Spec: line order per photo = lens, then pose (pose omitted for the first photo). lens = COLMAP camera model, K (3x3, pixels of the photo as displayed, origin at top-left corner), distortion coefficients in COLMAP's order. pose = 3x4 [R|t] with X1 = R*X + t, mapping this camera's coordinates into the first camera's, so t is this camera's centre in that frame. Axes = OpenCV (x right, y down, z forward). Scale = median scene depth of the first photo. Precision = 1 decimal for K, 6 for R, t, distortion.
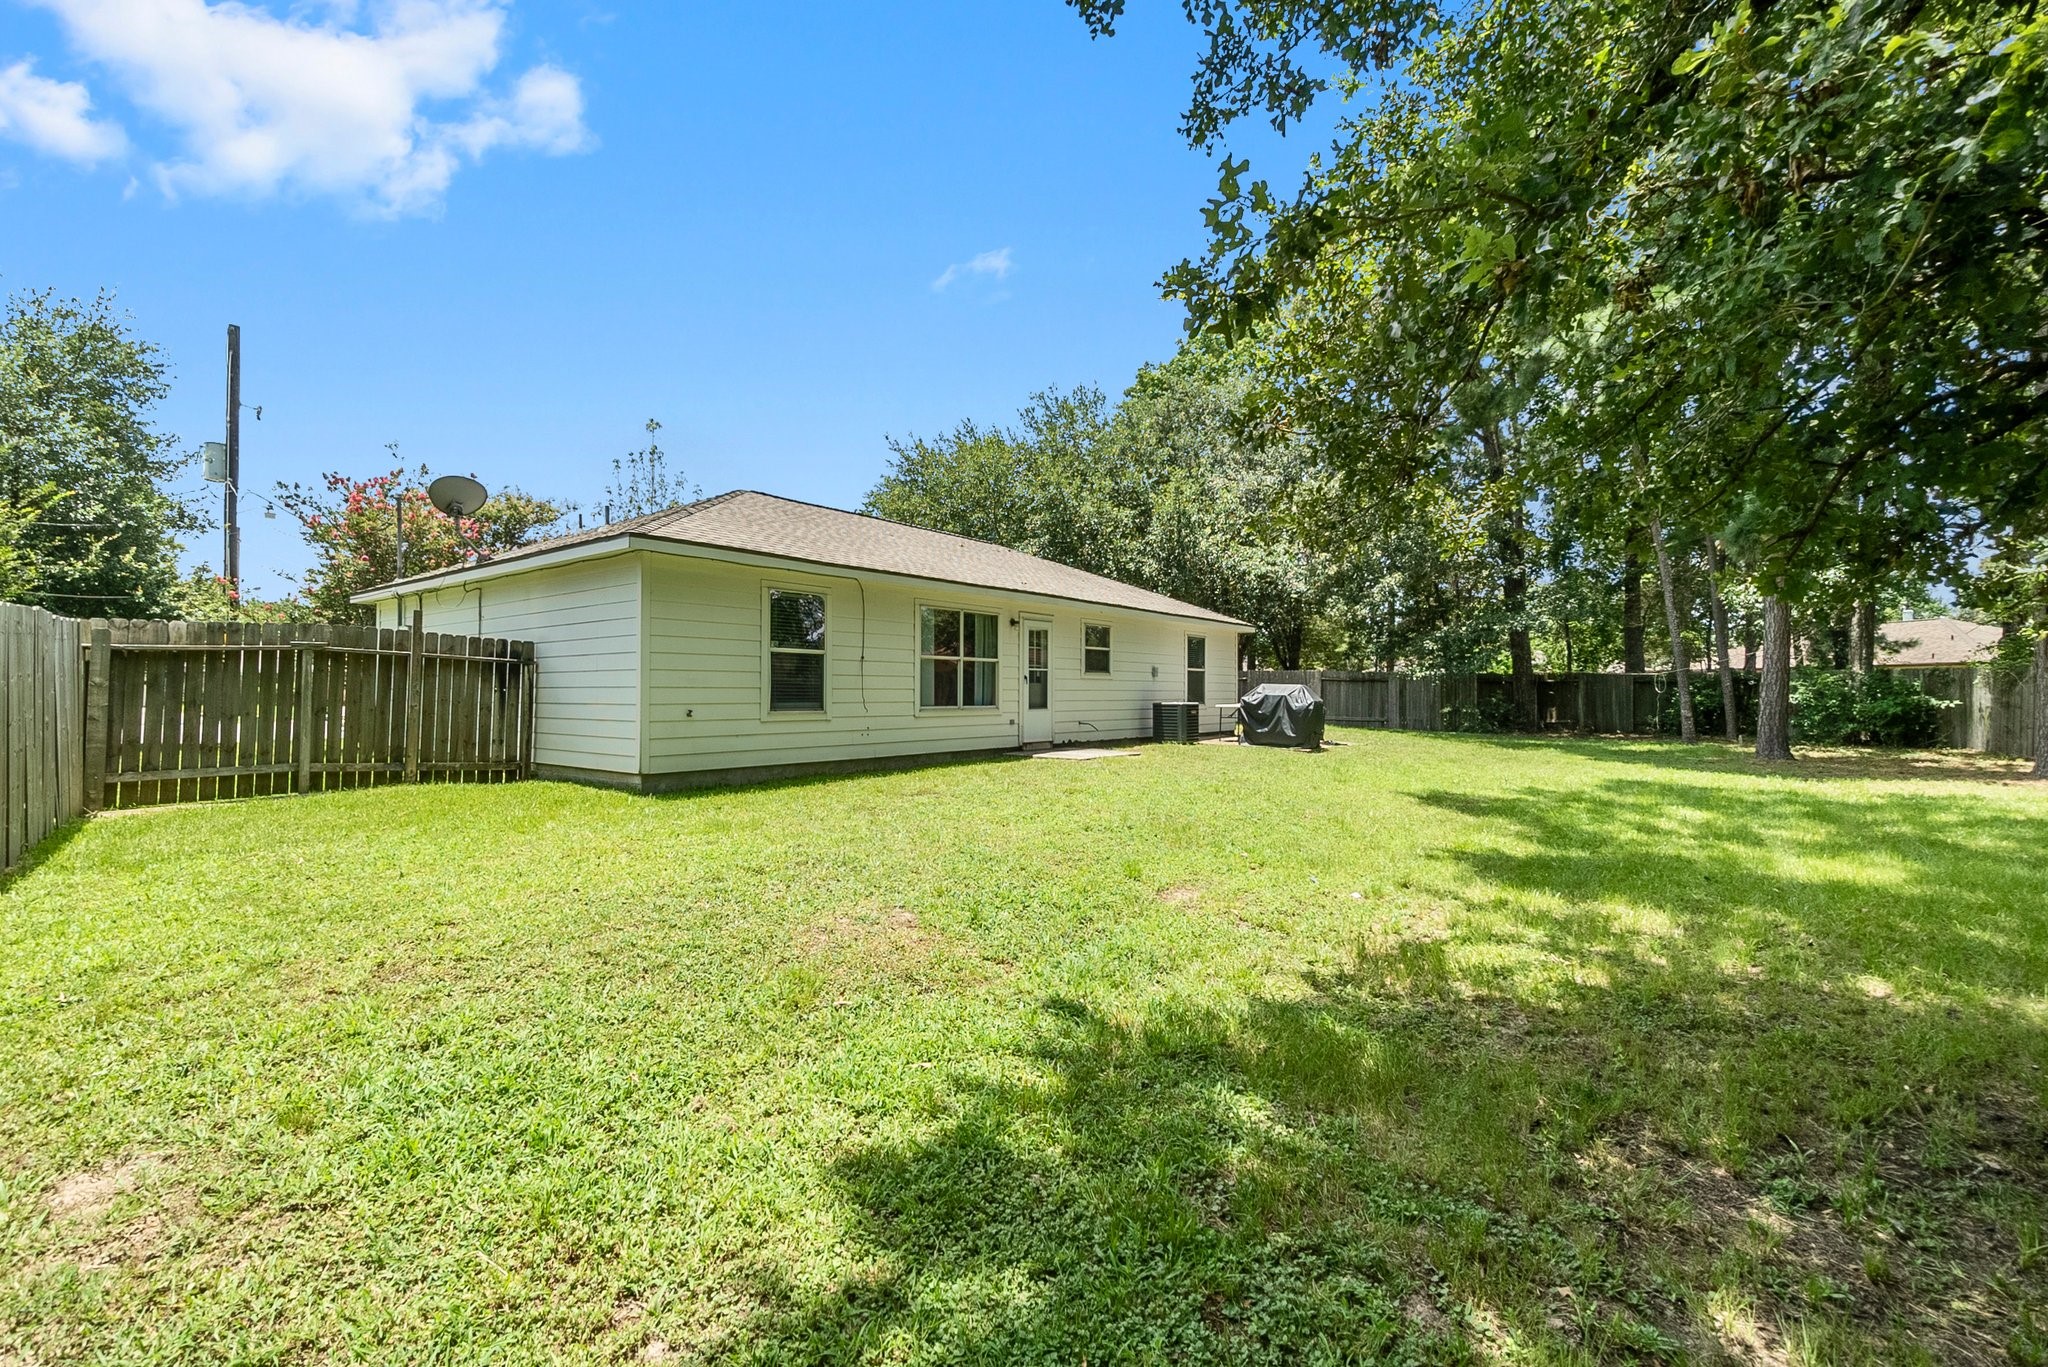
lens RADIAL K [[909.4, 0, 998.5], [0, 909.4, 684.6], [0, 0, 1]] dist [-0.003963, -0.000597]
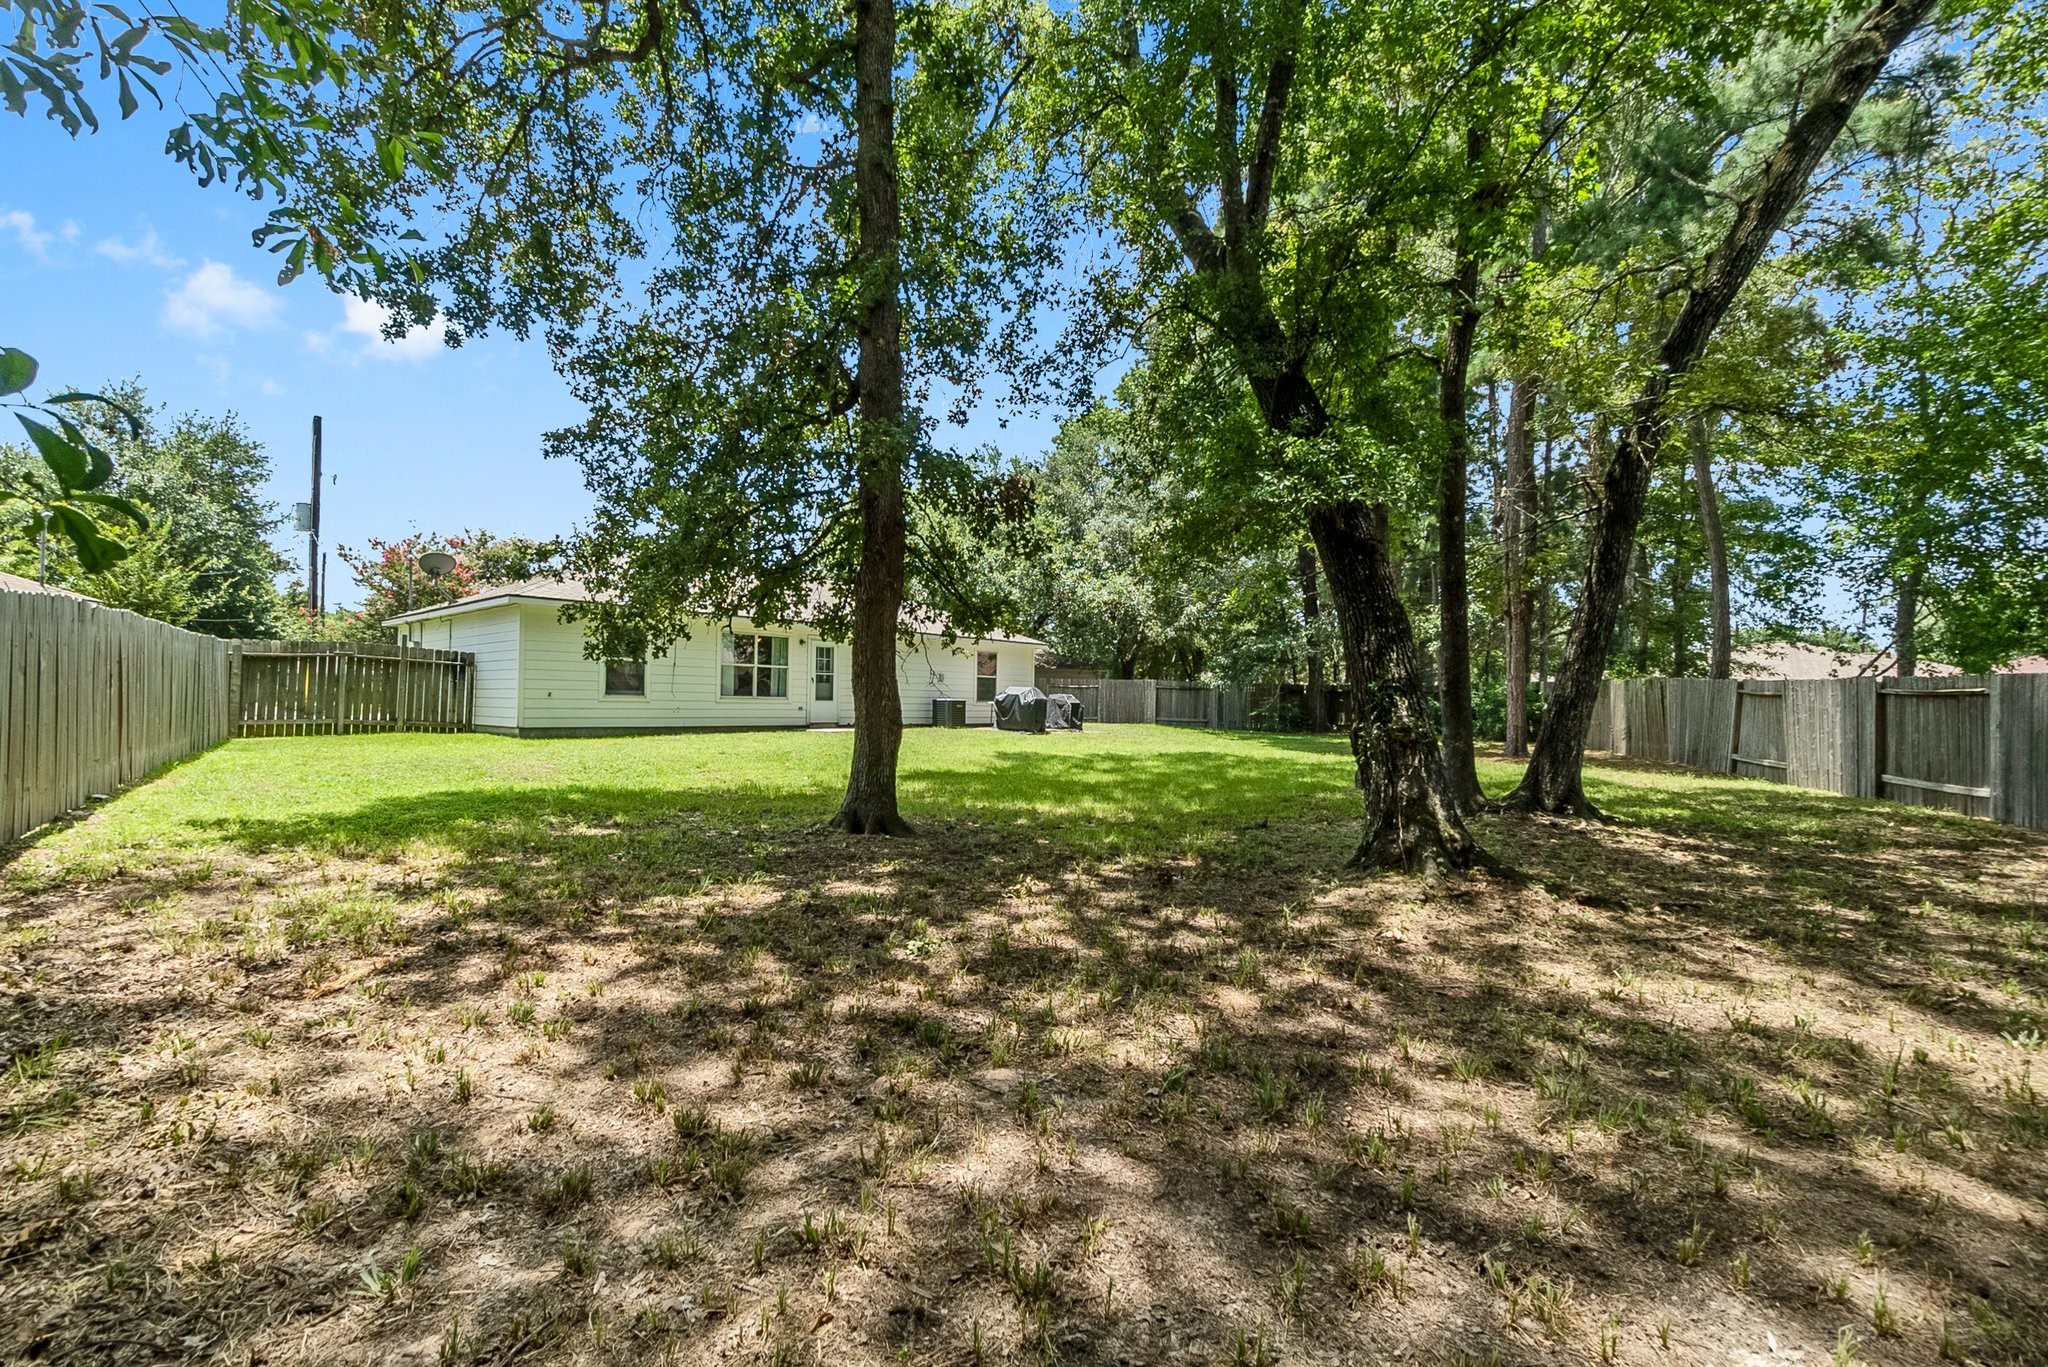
lens RADIAL K [[912.1, 0, 997.0], [0, 912.1, 689.9], [0, 0, 1]] dist [0.000040, -0.000304]
pose [[0.997780, 0.011779, -0.065545, 0.454643], [-0.012191, 0.999908, -0.005886, 0.016267], [0.065470, 0.006672, 0.997832, -0.503614]]
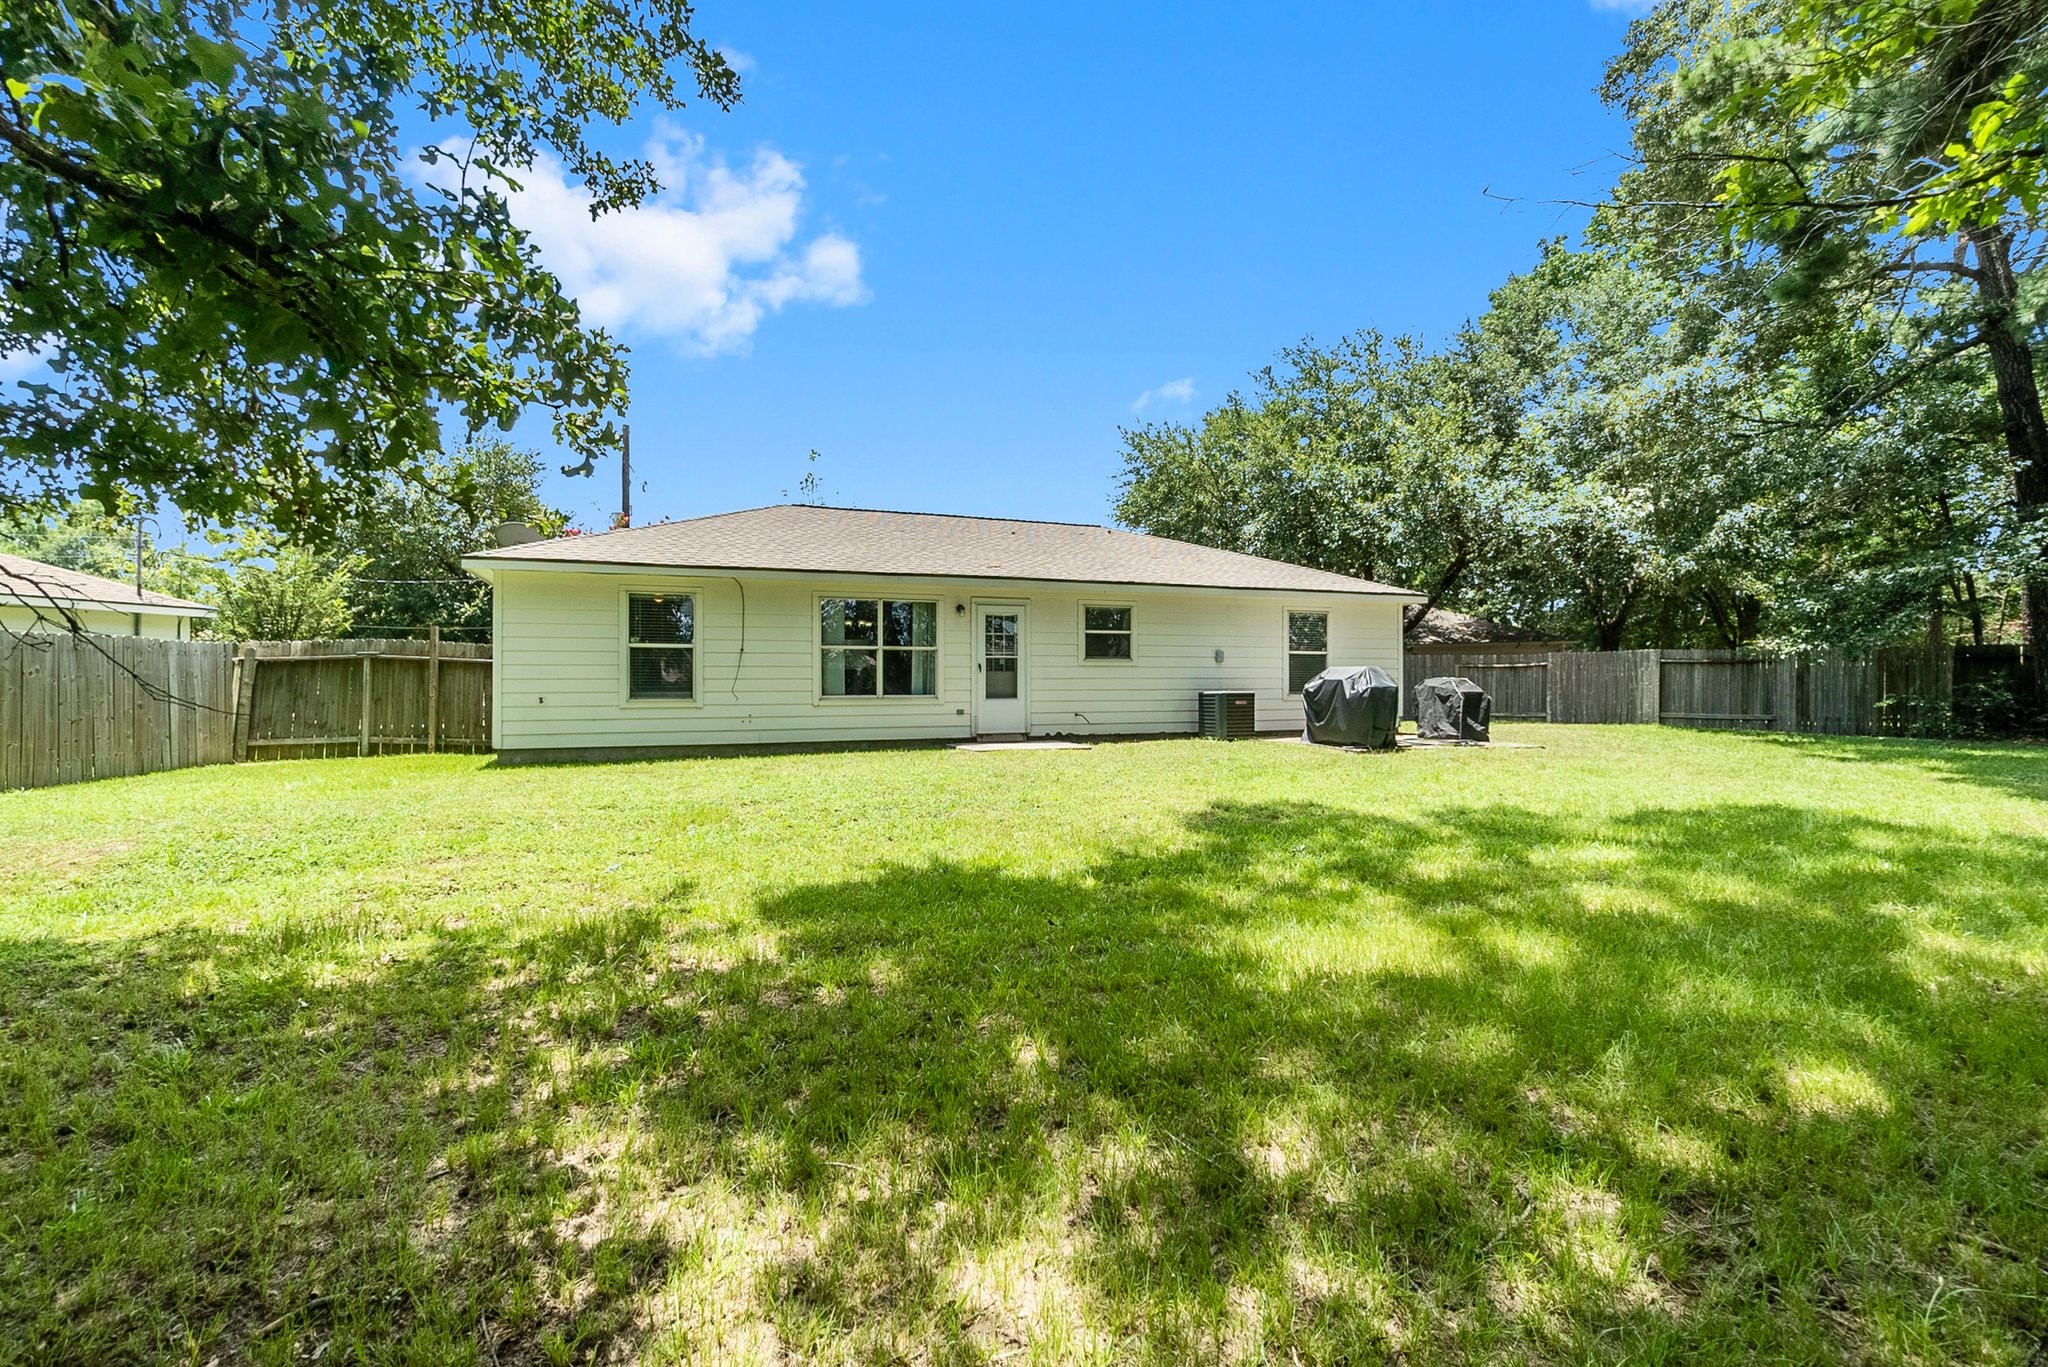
lens RADIAL K [[896.5, 0, 986.1], [0, 896.5, 692.3], [0, 0, 1]] dist [-0.003072, -0.000363]
pose [[0.850451, -0.010744, -0.525944, 0.559081], [0.014973, 0.999881, 0.003786, 0.017839], [0.525841, -0.011095, 0.850511, 0.211741]]
